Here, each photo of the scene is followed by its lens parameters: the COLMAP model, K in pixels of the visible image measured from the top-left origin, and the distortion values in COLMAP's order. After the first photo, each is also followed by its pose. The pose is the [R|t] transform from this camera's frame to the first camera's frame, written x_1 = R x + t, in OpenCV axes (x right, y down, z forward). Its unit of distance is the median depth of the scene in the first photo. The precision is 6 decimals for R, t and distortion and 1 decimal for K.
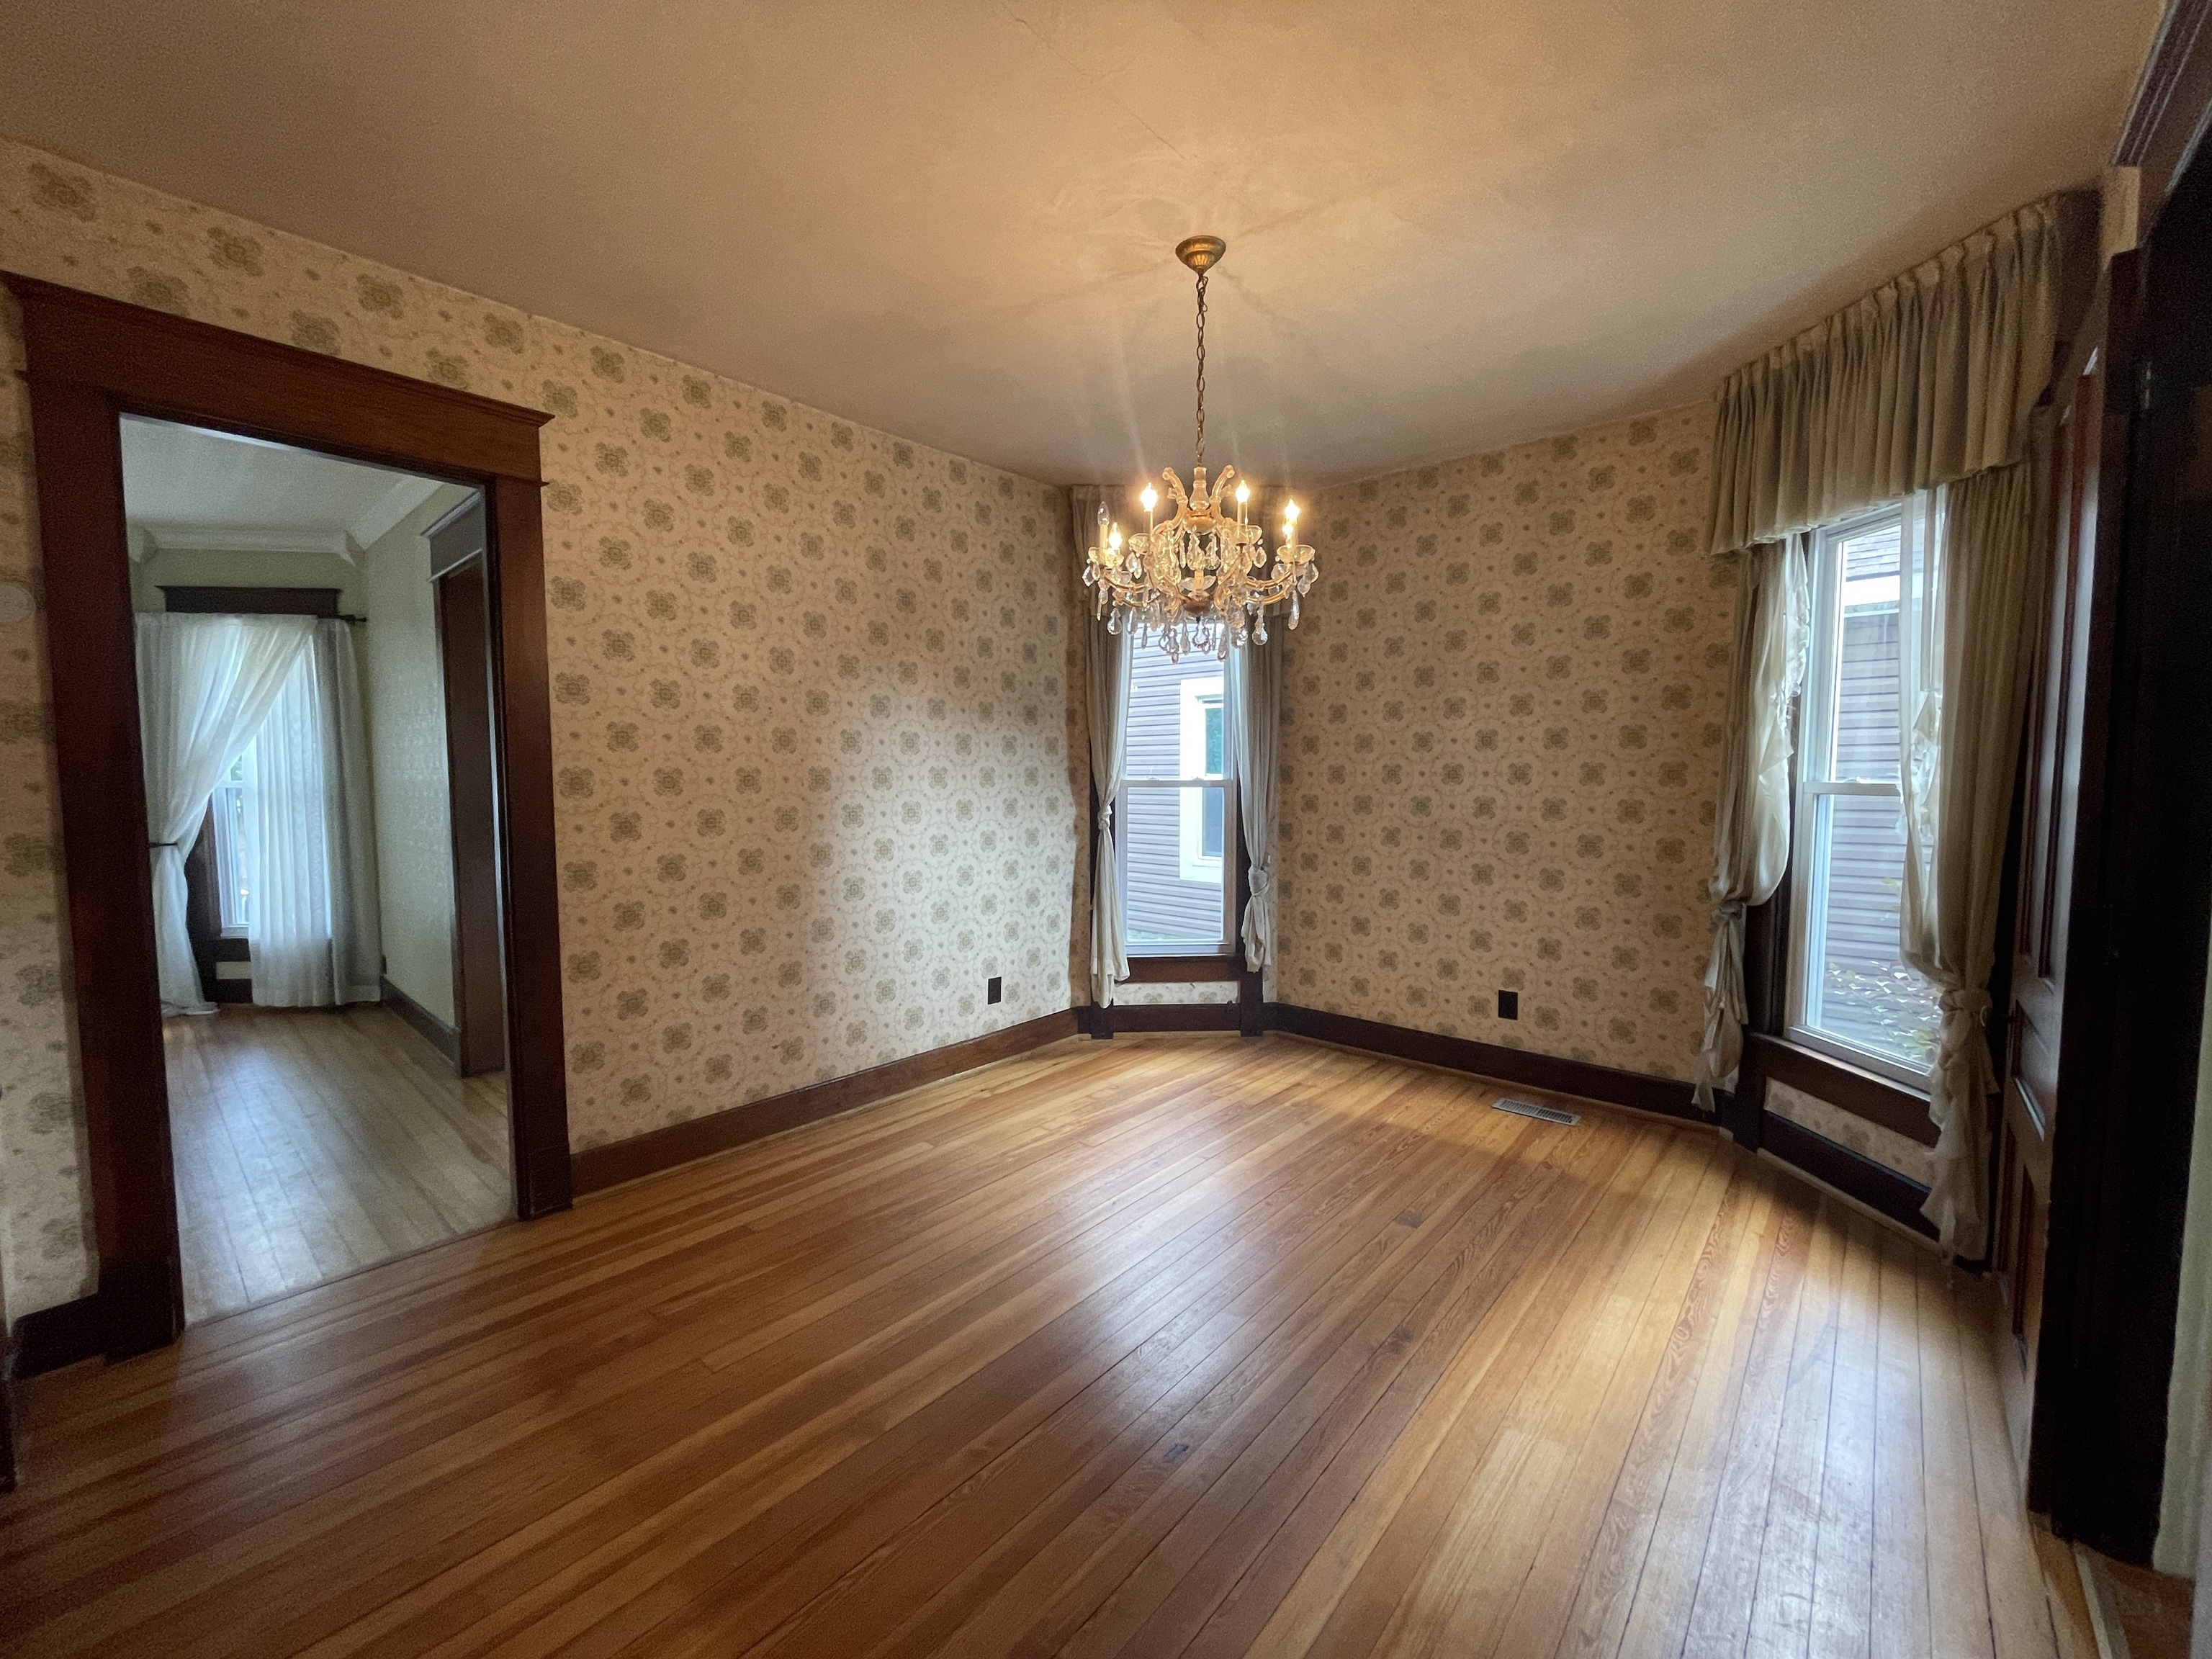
lens RADIAL K [[889.9, 0, 1110.7], [0, 889.9, 831.9], [0, 0, 1]] dist [0.000581, 0.000040]
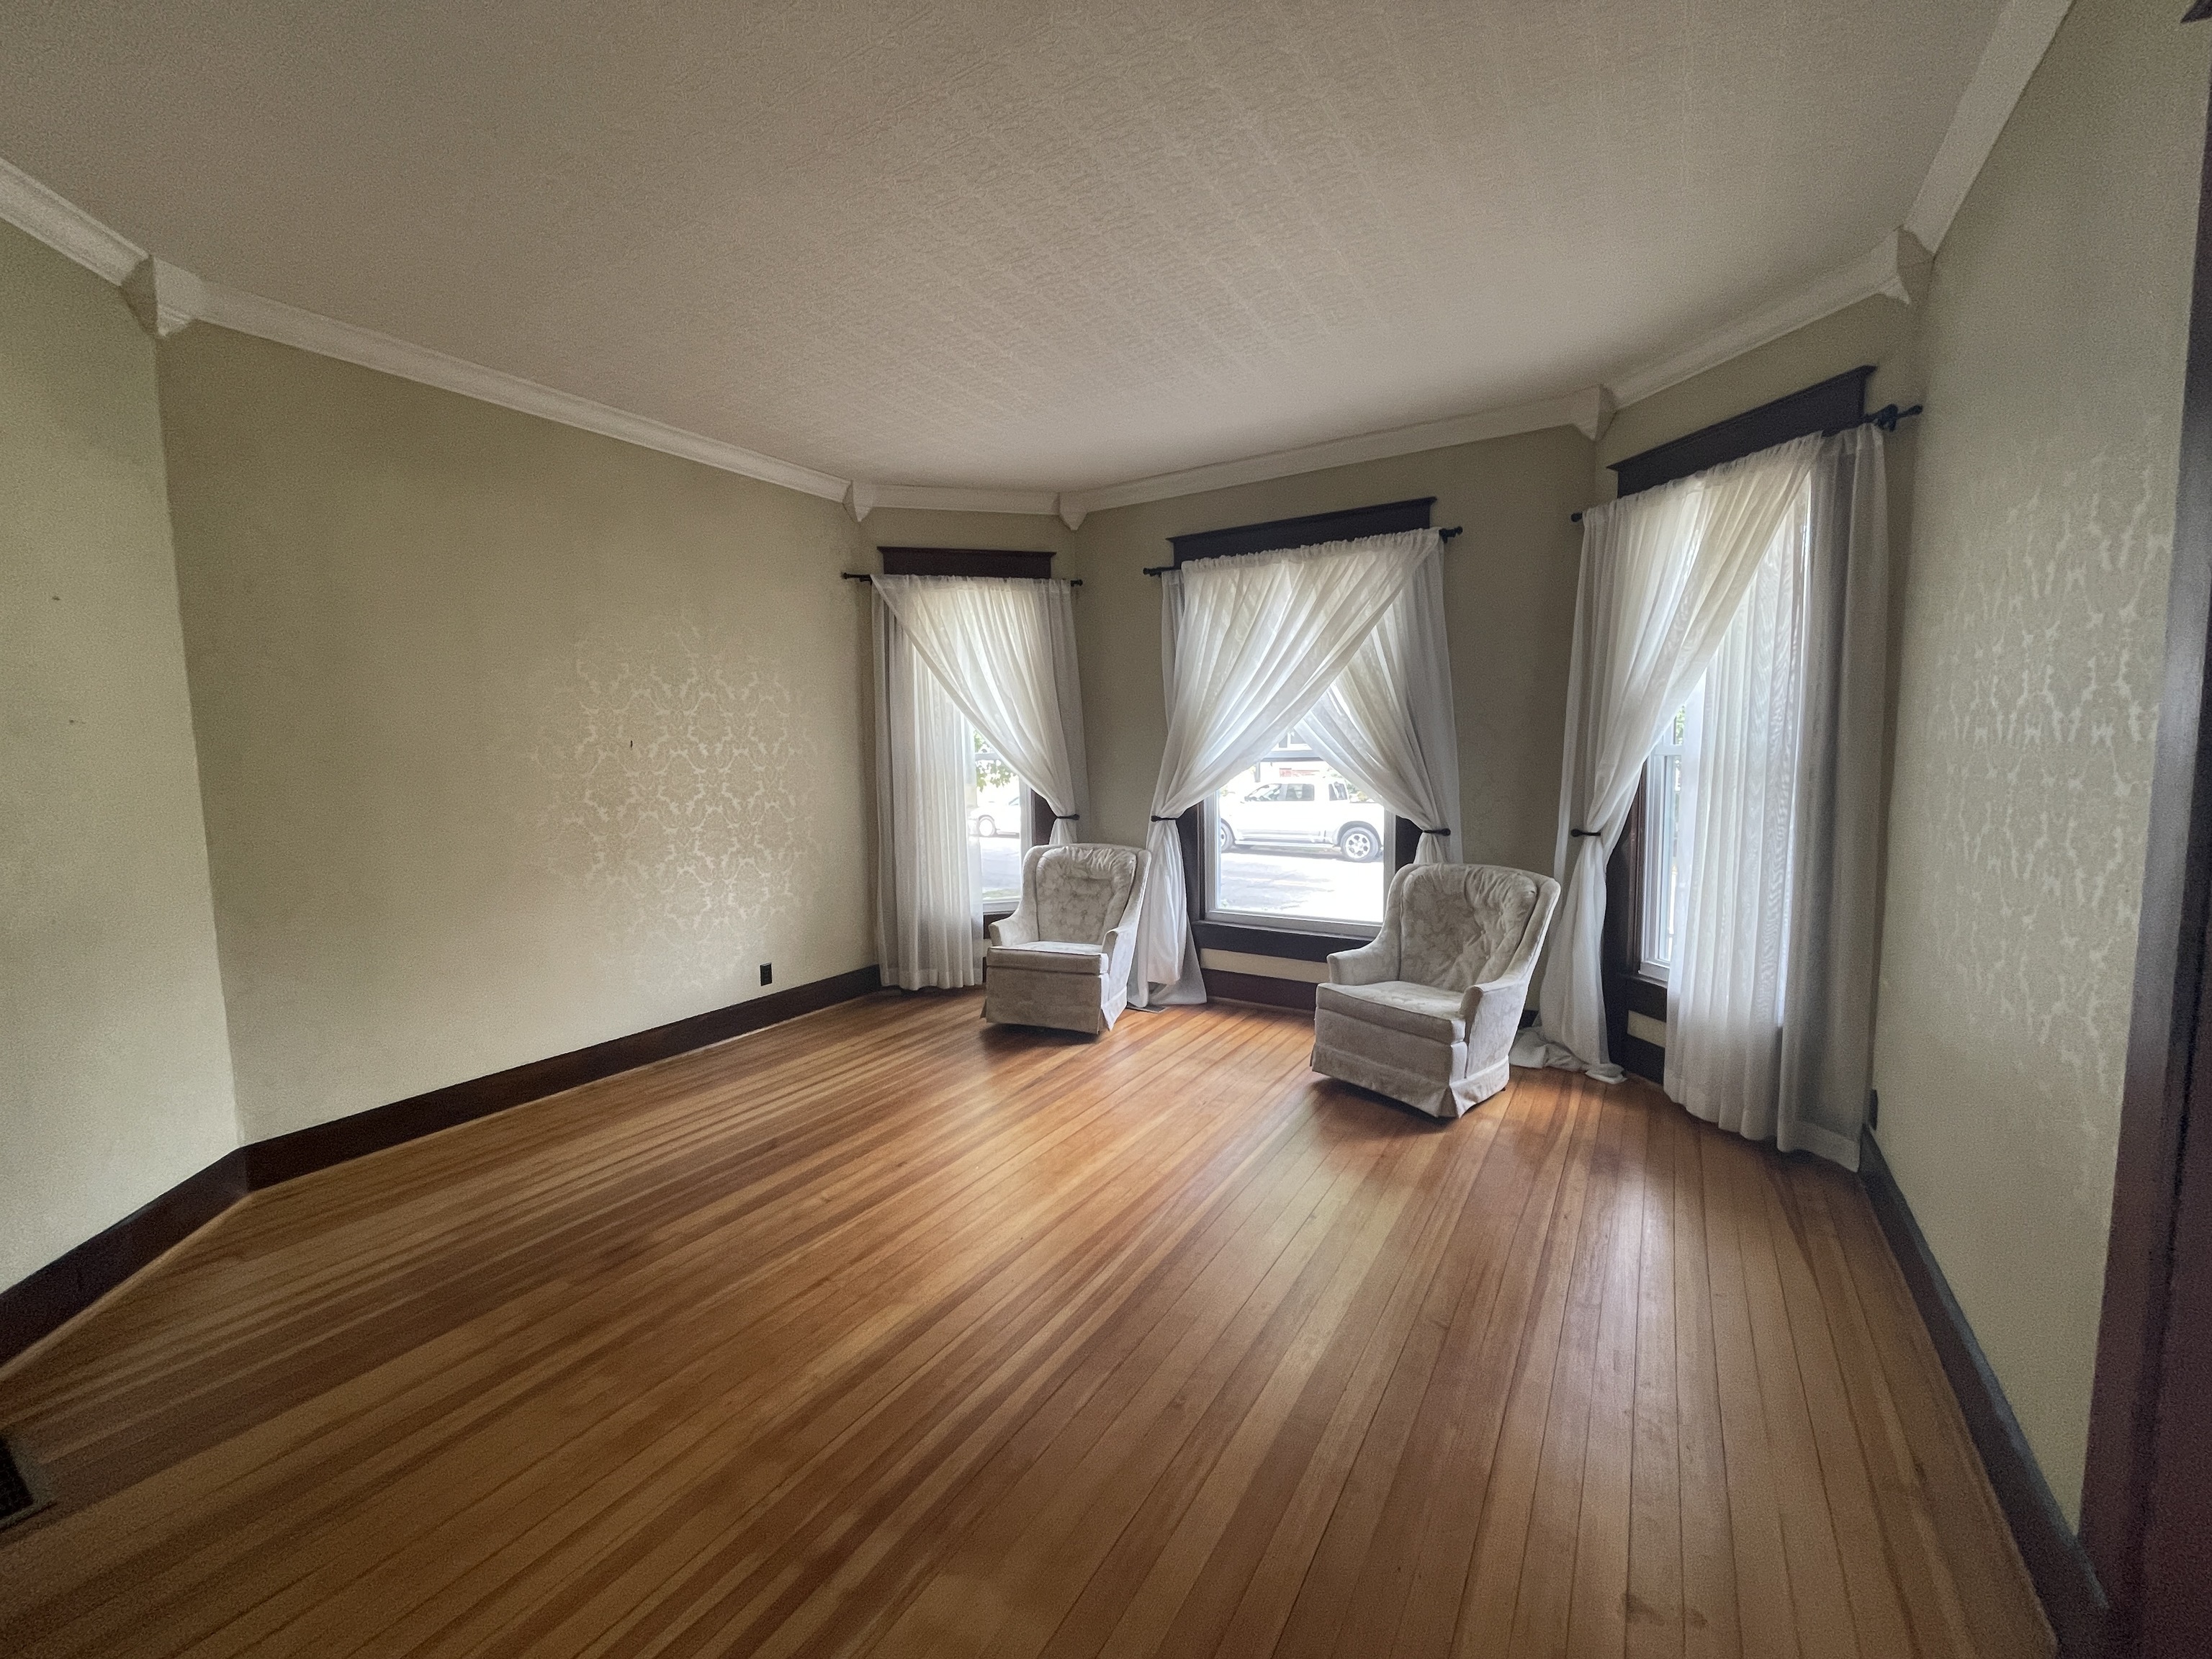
lens RADIAL K [[889.9, 0, 1112.2], [0, 889.9, 826.8], [0, 0, 1]] dist [0.000581, 0.000040]
pose [[0.157376, 0.088030, -0.983607, -0.410934], [-0.050959, 0.995416, 0.080933, -0.029352], [0.986223, 0.037387, 0.161141, 0.498965]]
